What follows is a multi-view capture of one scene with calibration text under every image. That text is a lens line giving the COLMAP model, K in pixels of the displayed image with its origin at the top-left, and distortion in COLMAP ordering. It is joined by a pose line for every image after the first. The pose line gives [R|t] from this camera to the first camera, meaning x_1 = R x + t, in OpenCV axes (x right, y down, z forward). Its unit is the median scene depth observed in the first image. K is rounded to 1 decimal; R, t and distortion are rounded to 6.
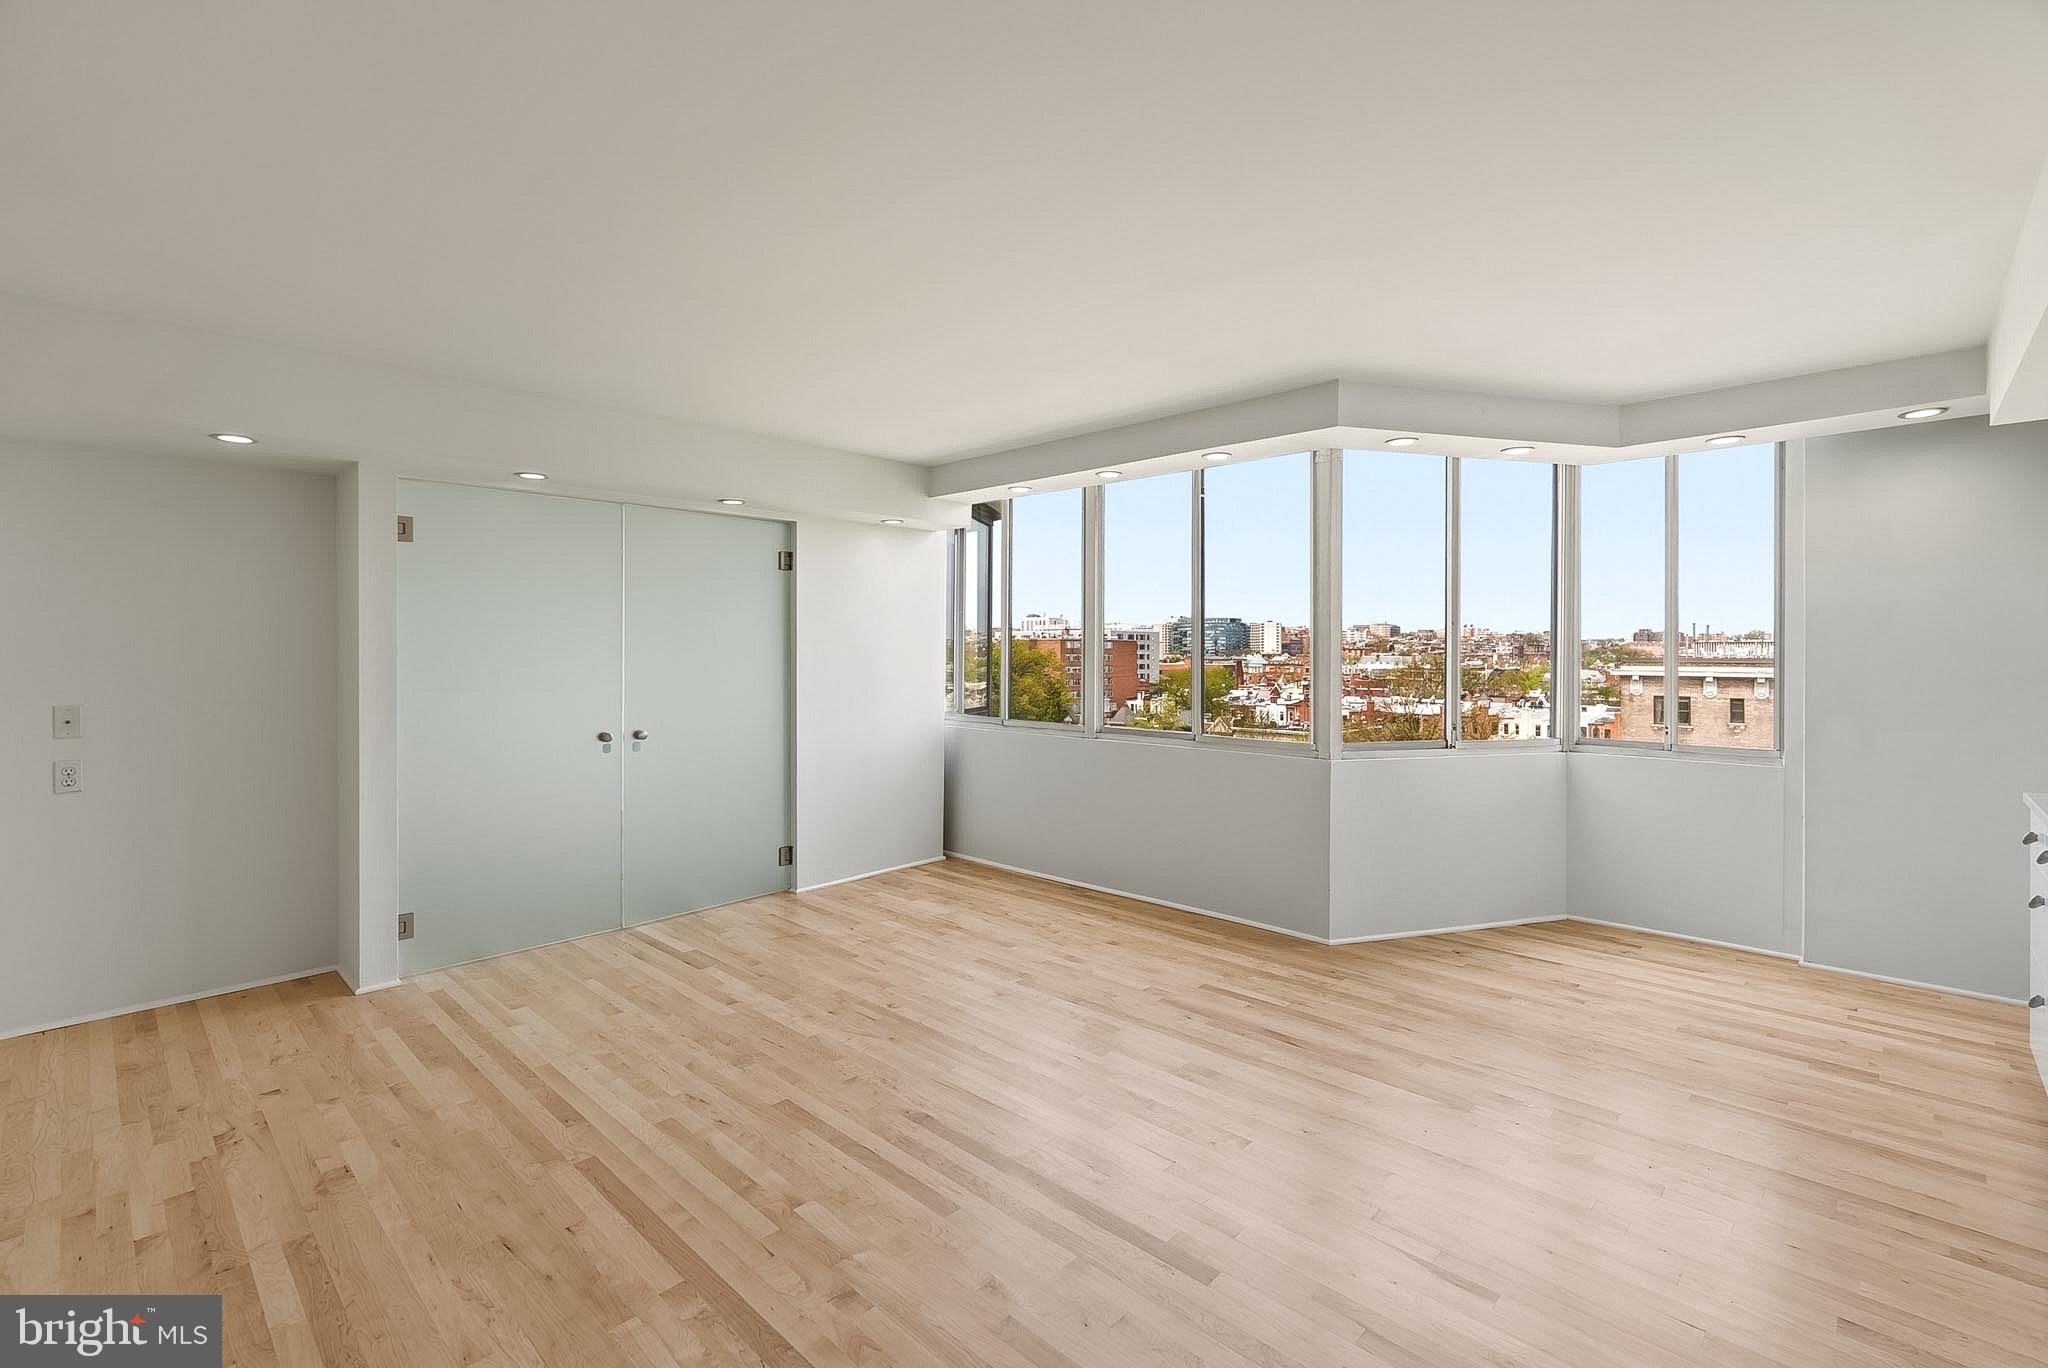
lens RADIAL K [[912.3, 0, 1000.2], [0, 912.3, 647.9], [0, 0, 1]] dist [0.001144, 0.001018]
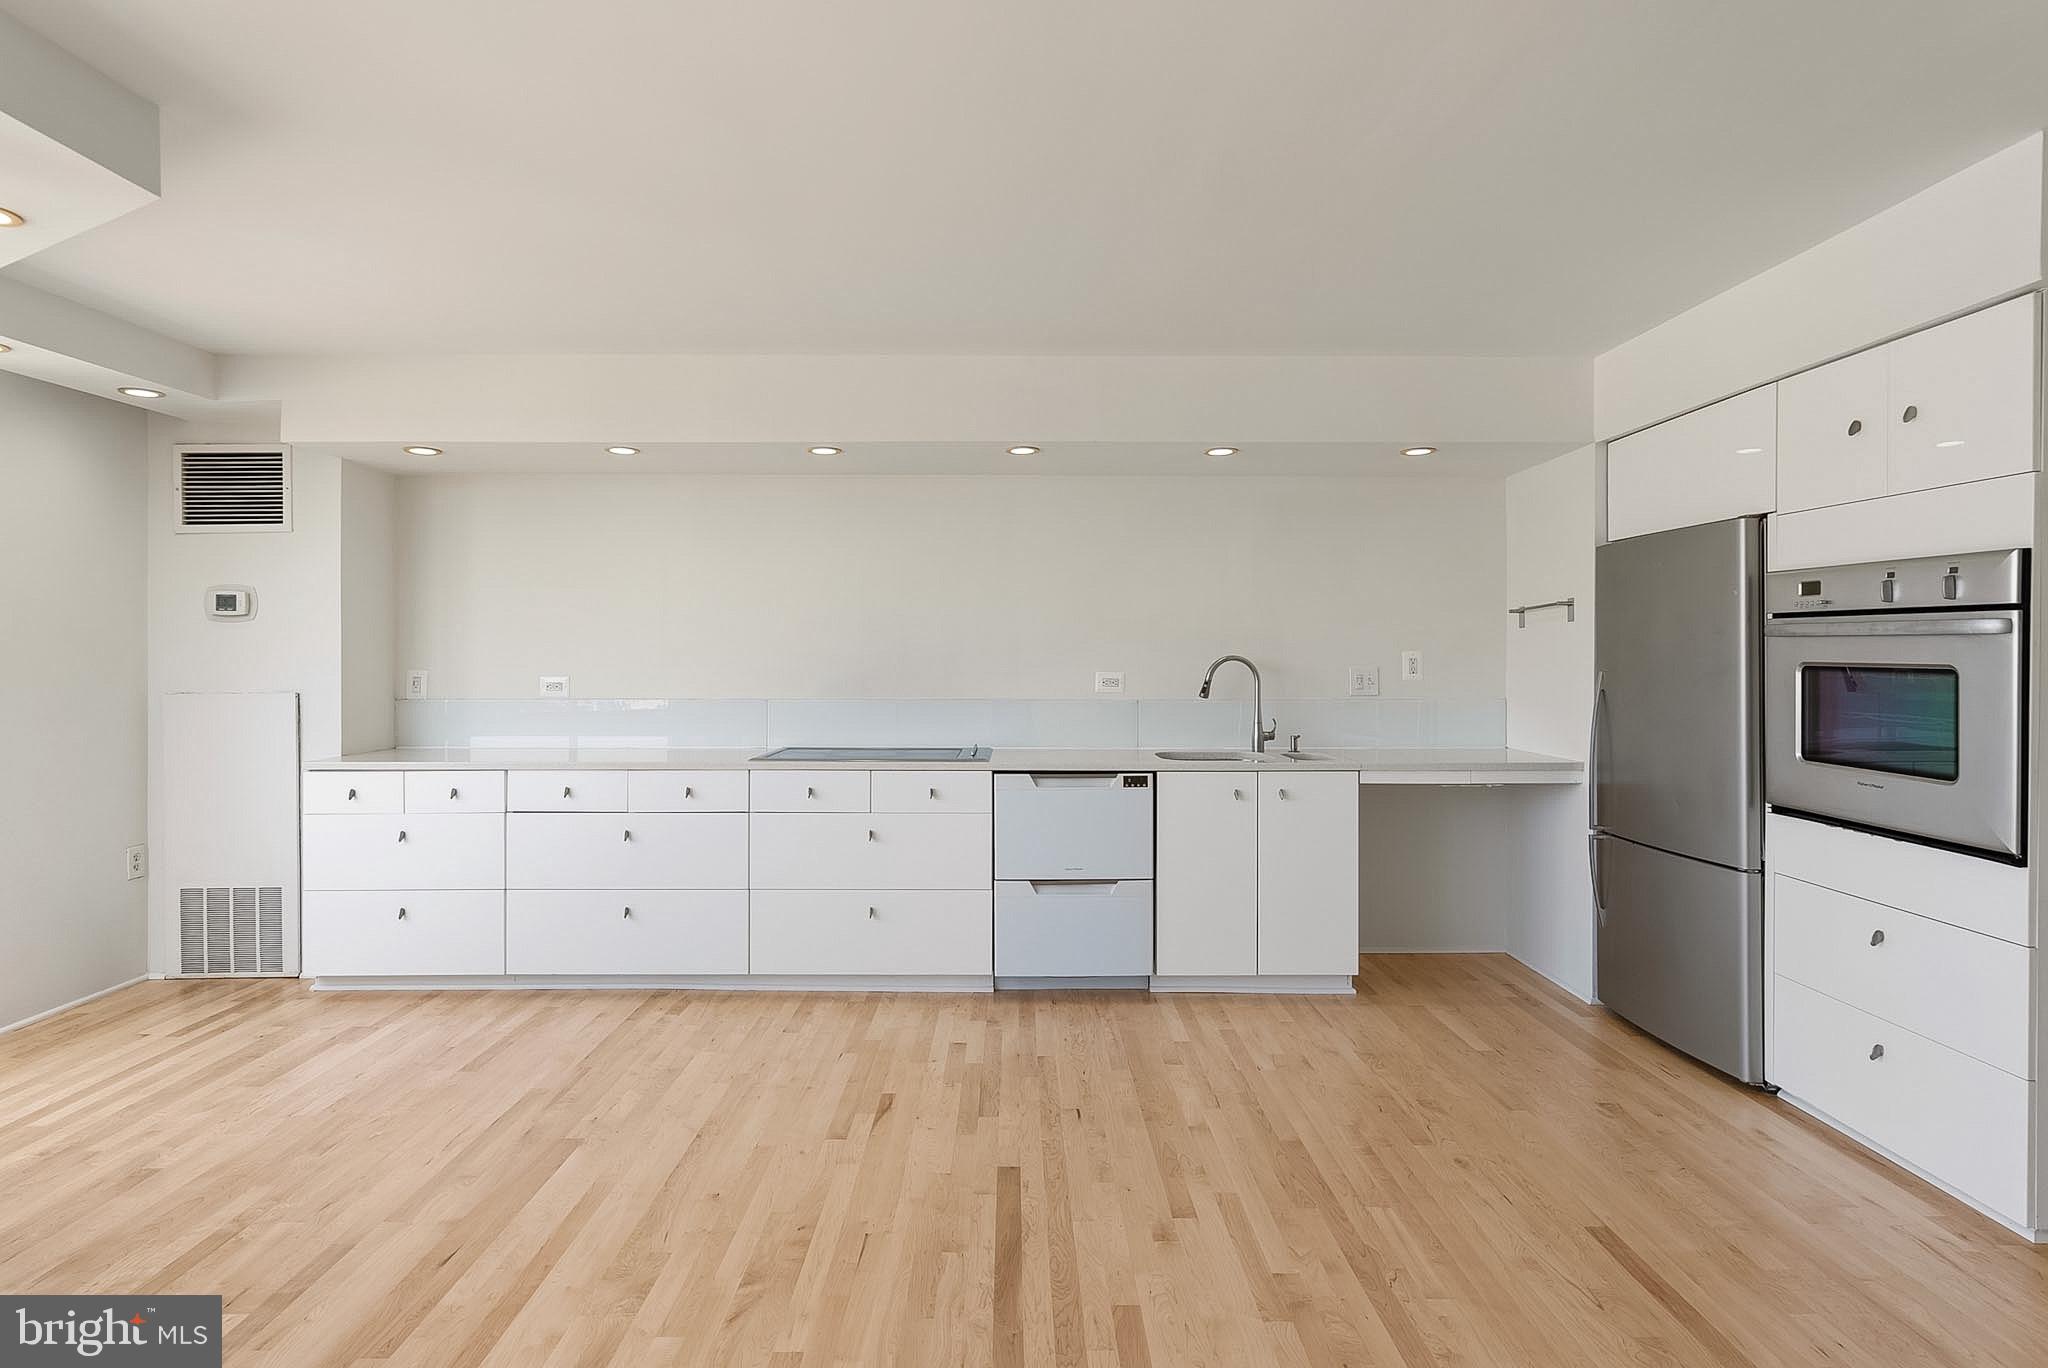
lens RADIAL K [[1060.3, 0, 1004.8], [0, 1060.3, 672.9], [0, 0, 1]] dist [0.004255, 0.002536]
pose [[-0.693655, -0.011271, 0.720219, -0.287140], [-0.003992, 0.999922, 0.011803, 0.012443], [-0.720297, 0.005313, -0.693646, 0.752086]]
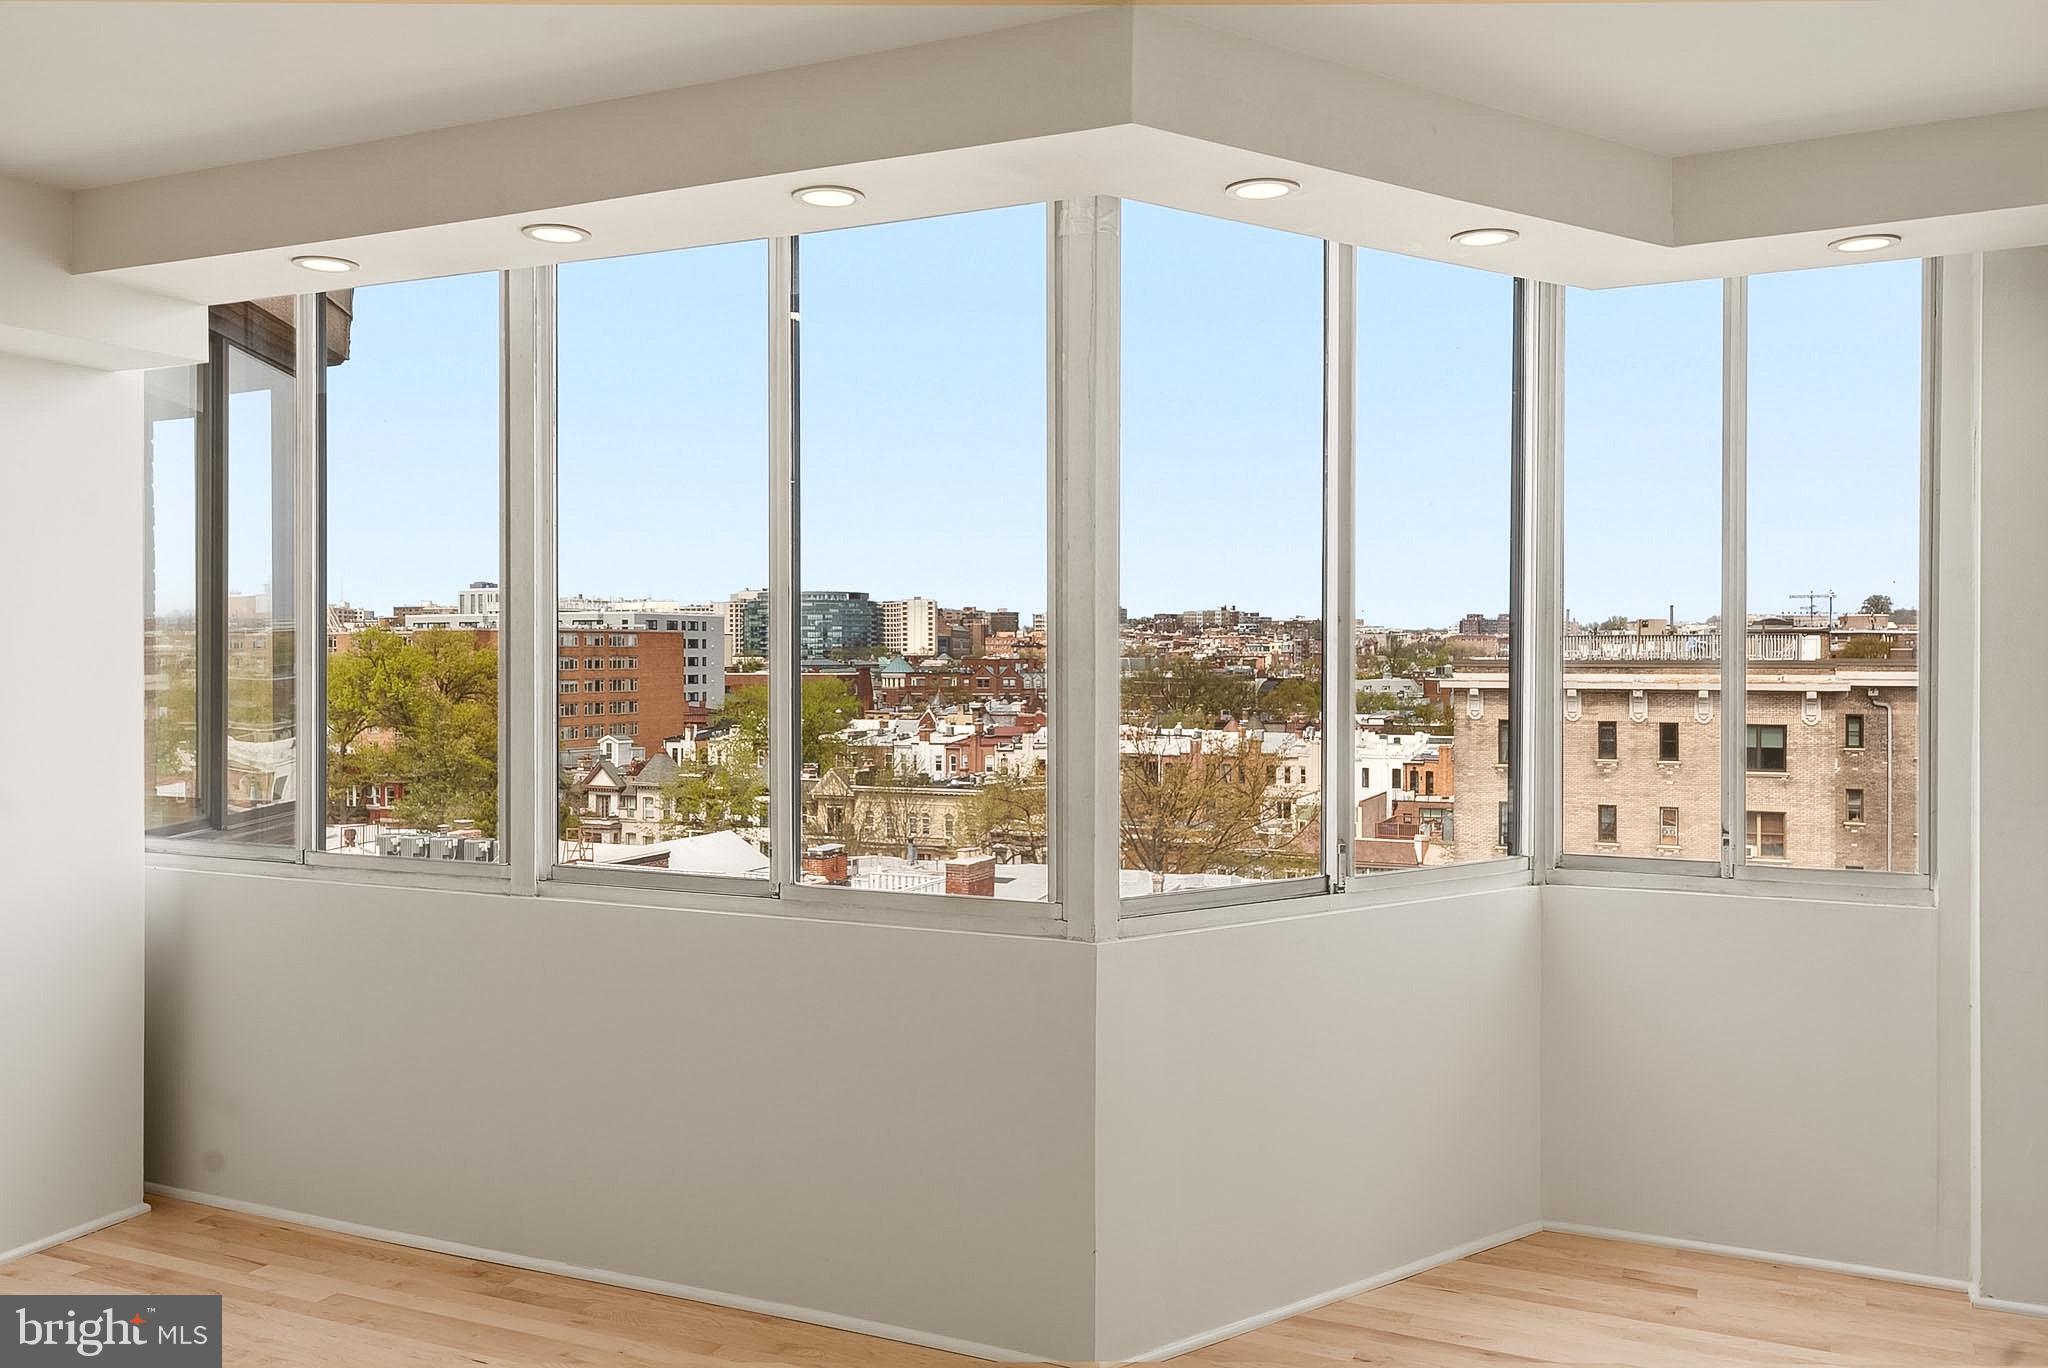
lens RADIAL K [[1667.3, 0, 1009.5], [0, 1667.3, 674.4], [0, 0, 1]] dist [0.014553, -0.001133]
pose [[0.941950, -0.007385, 0.335671, 0.054929], [0.001296, 0.999831, 0.018360, -0.011770], [-0.335750, -0.016859, 0.941800, 0.239989]]
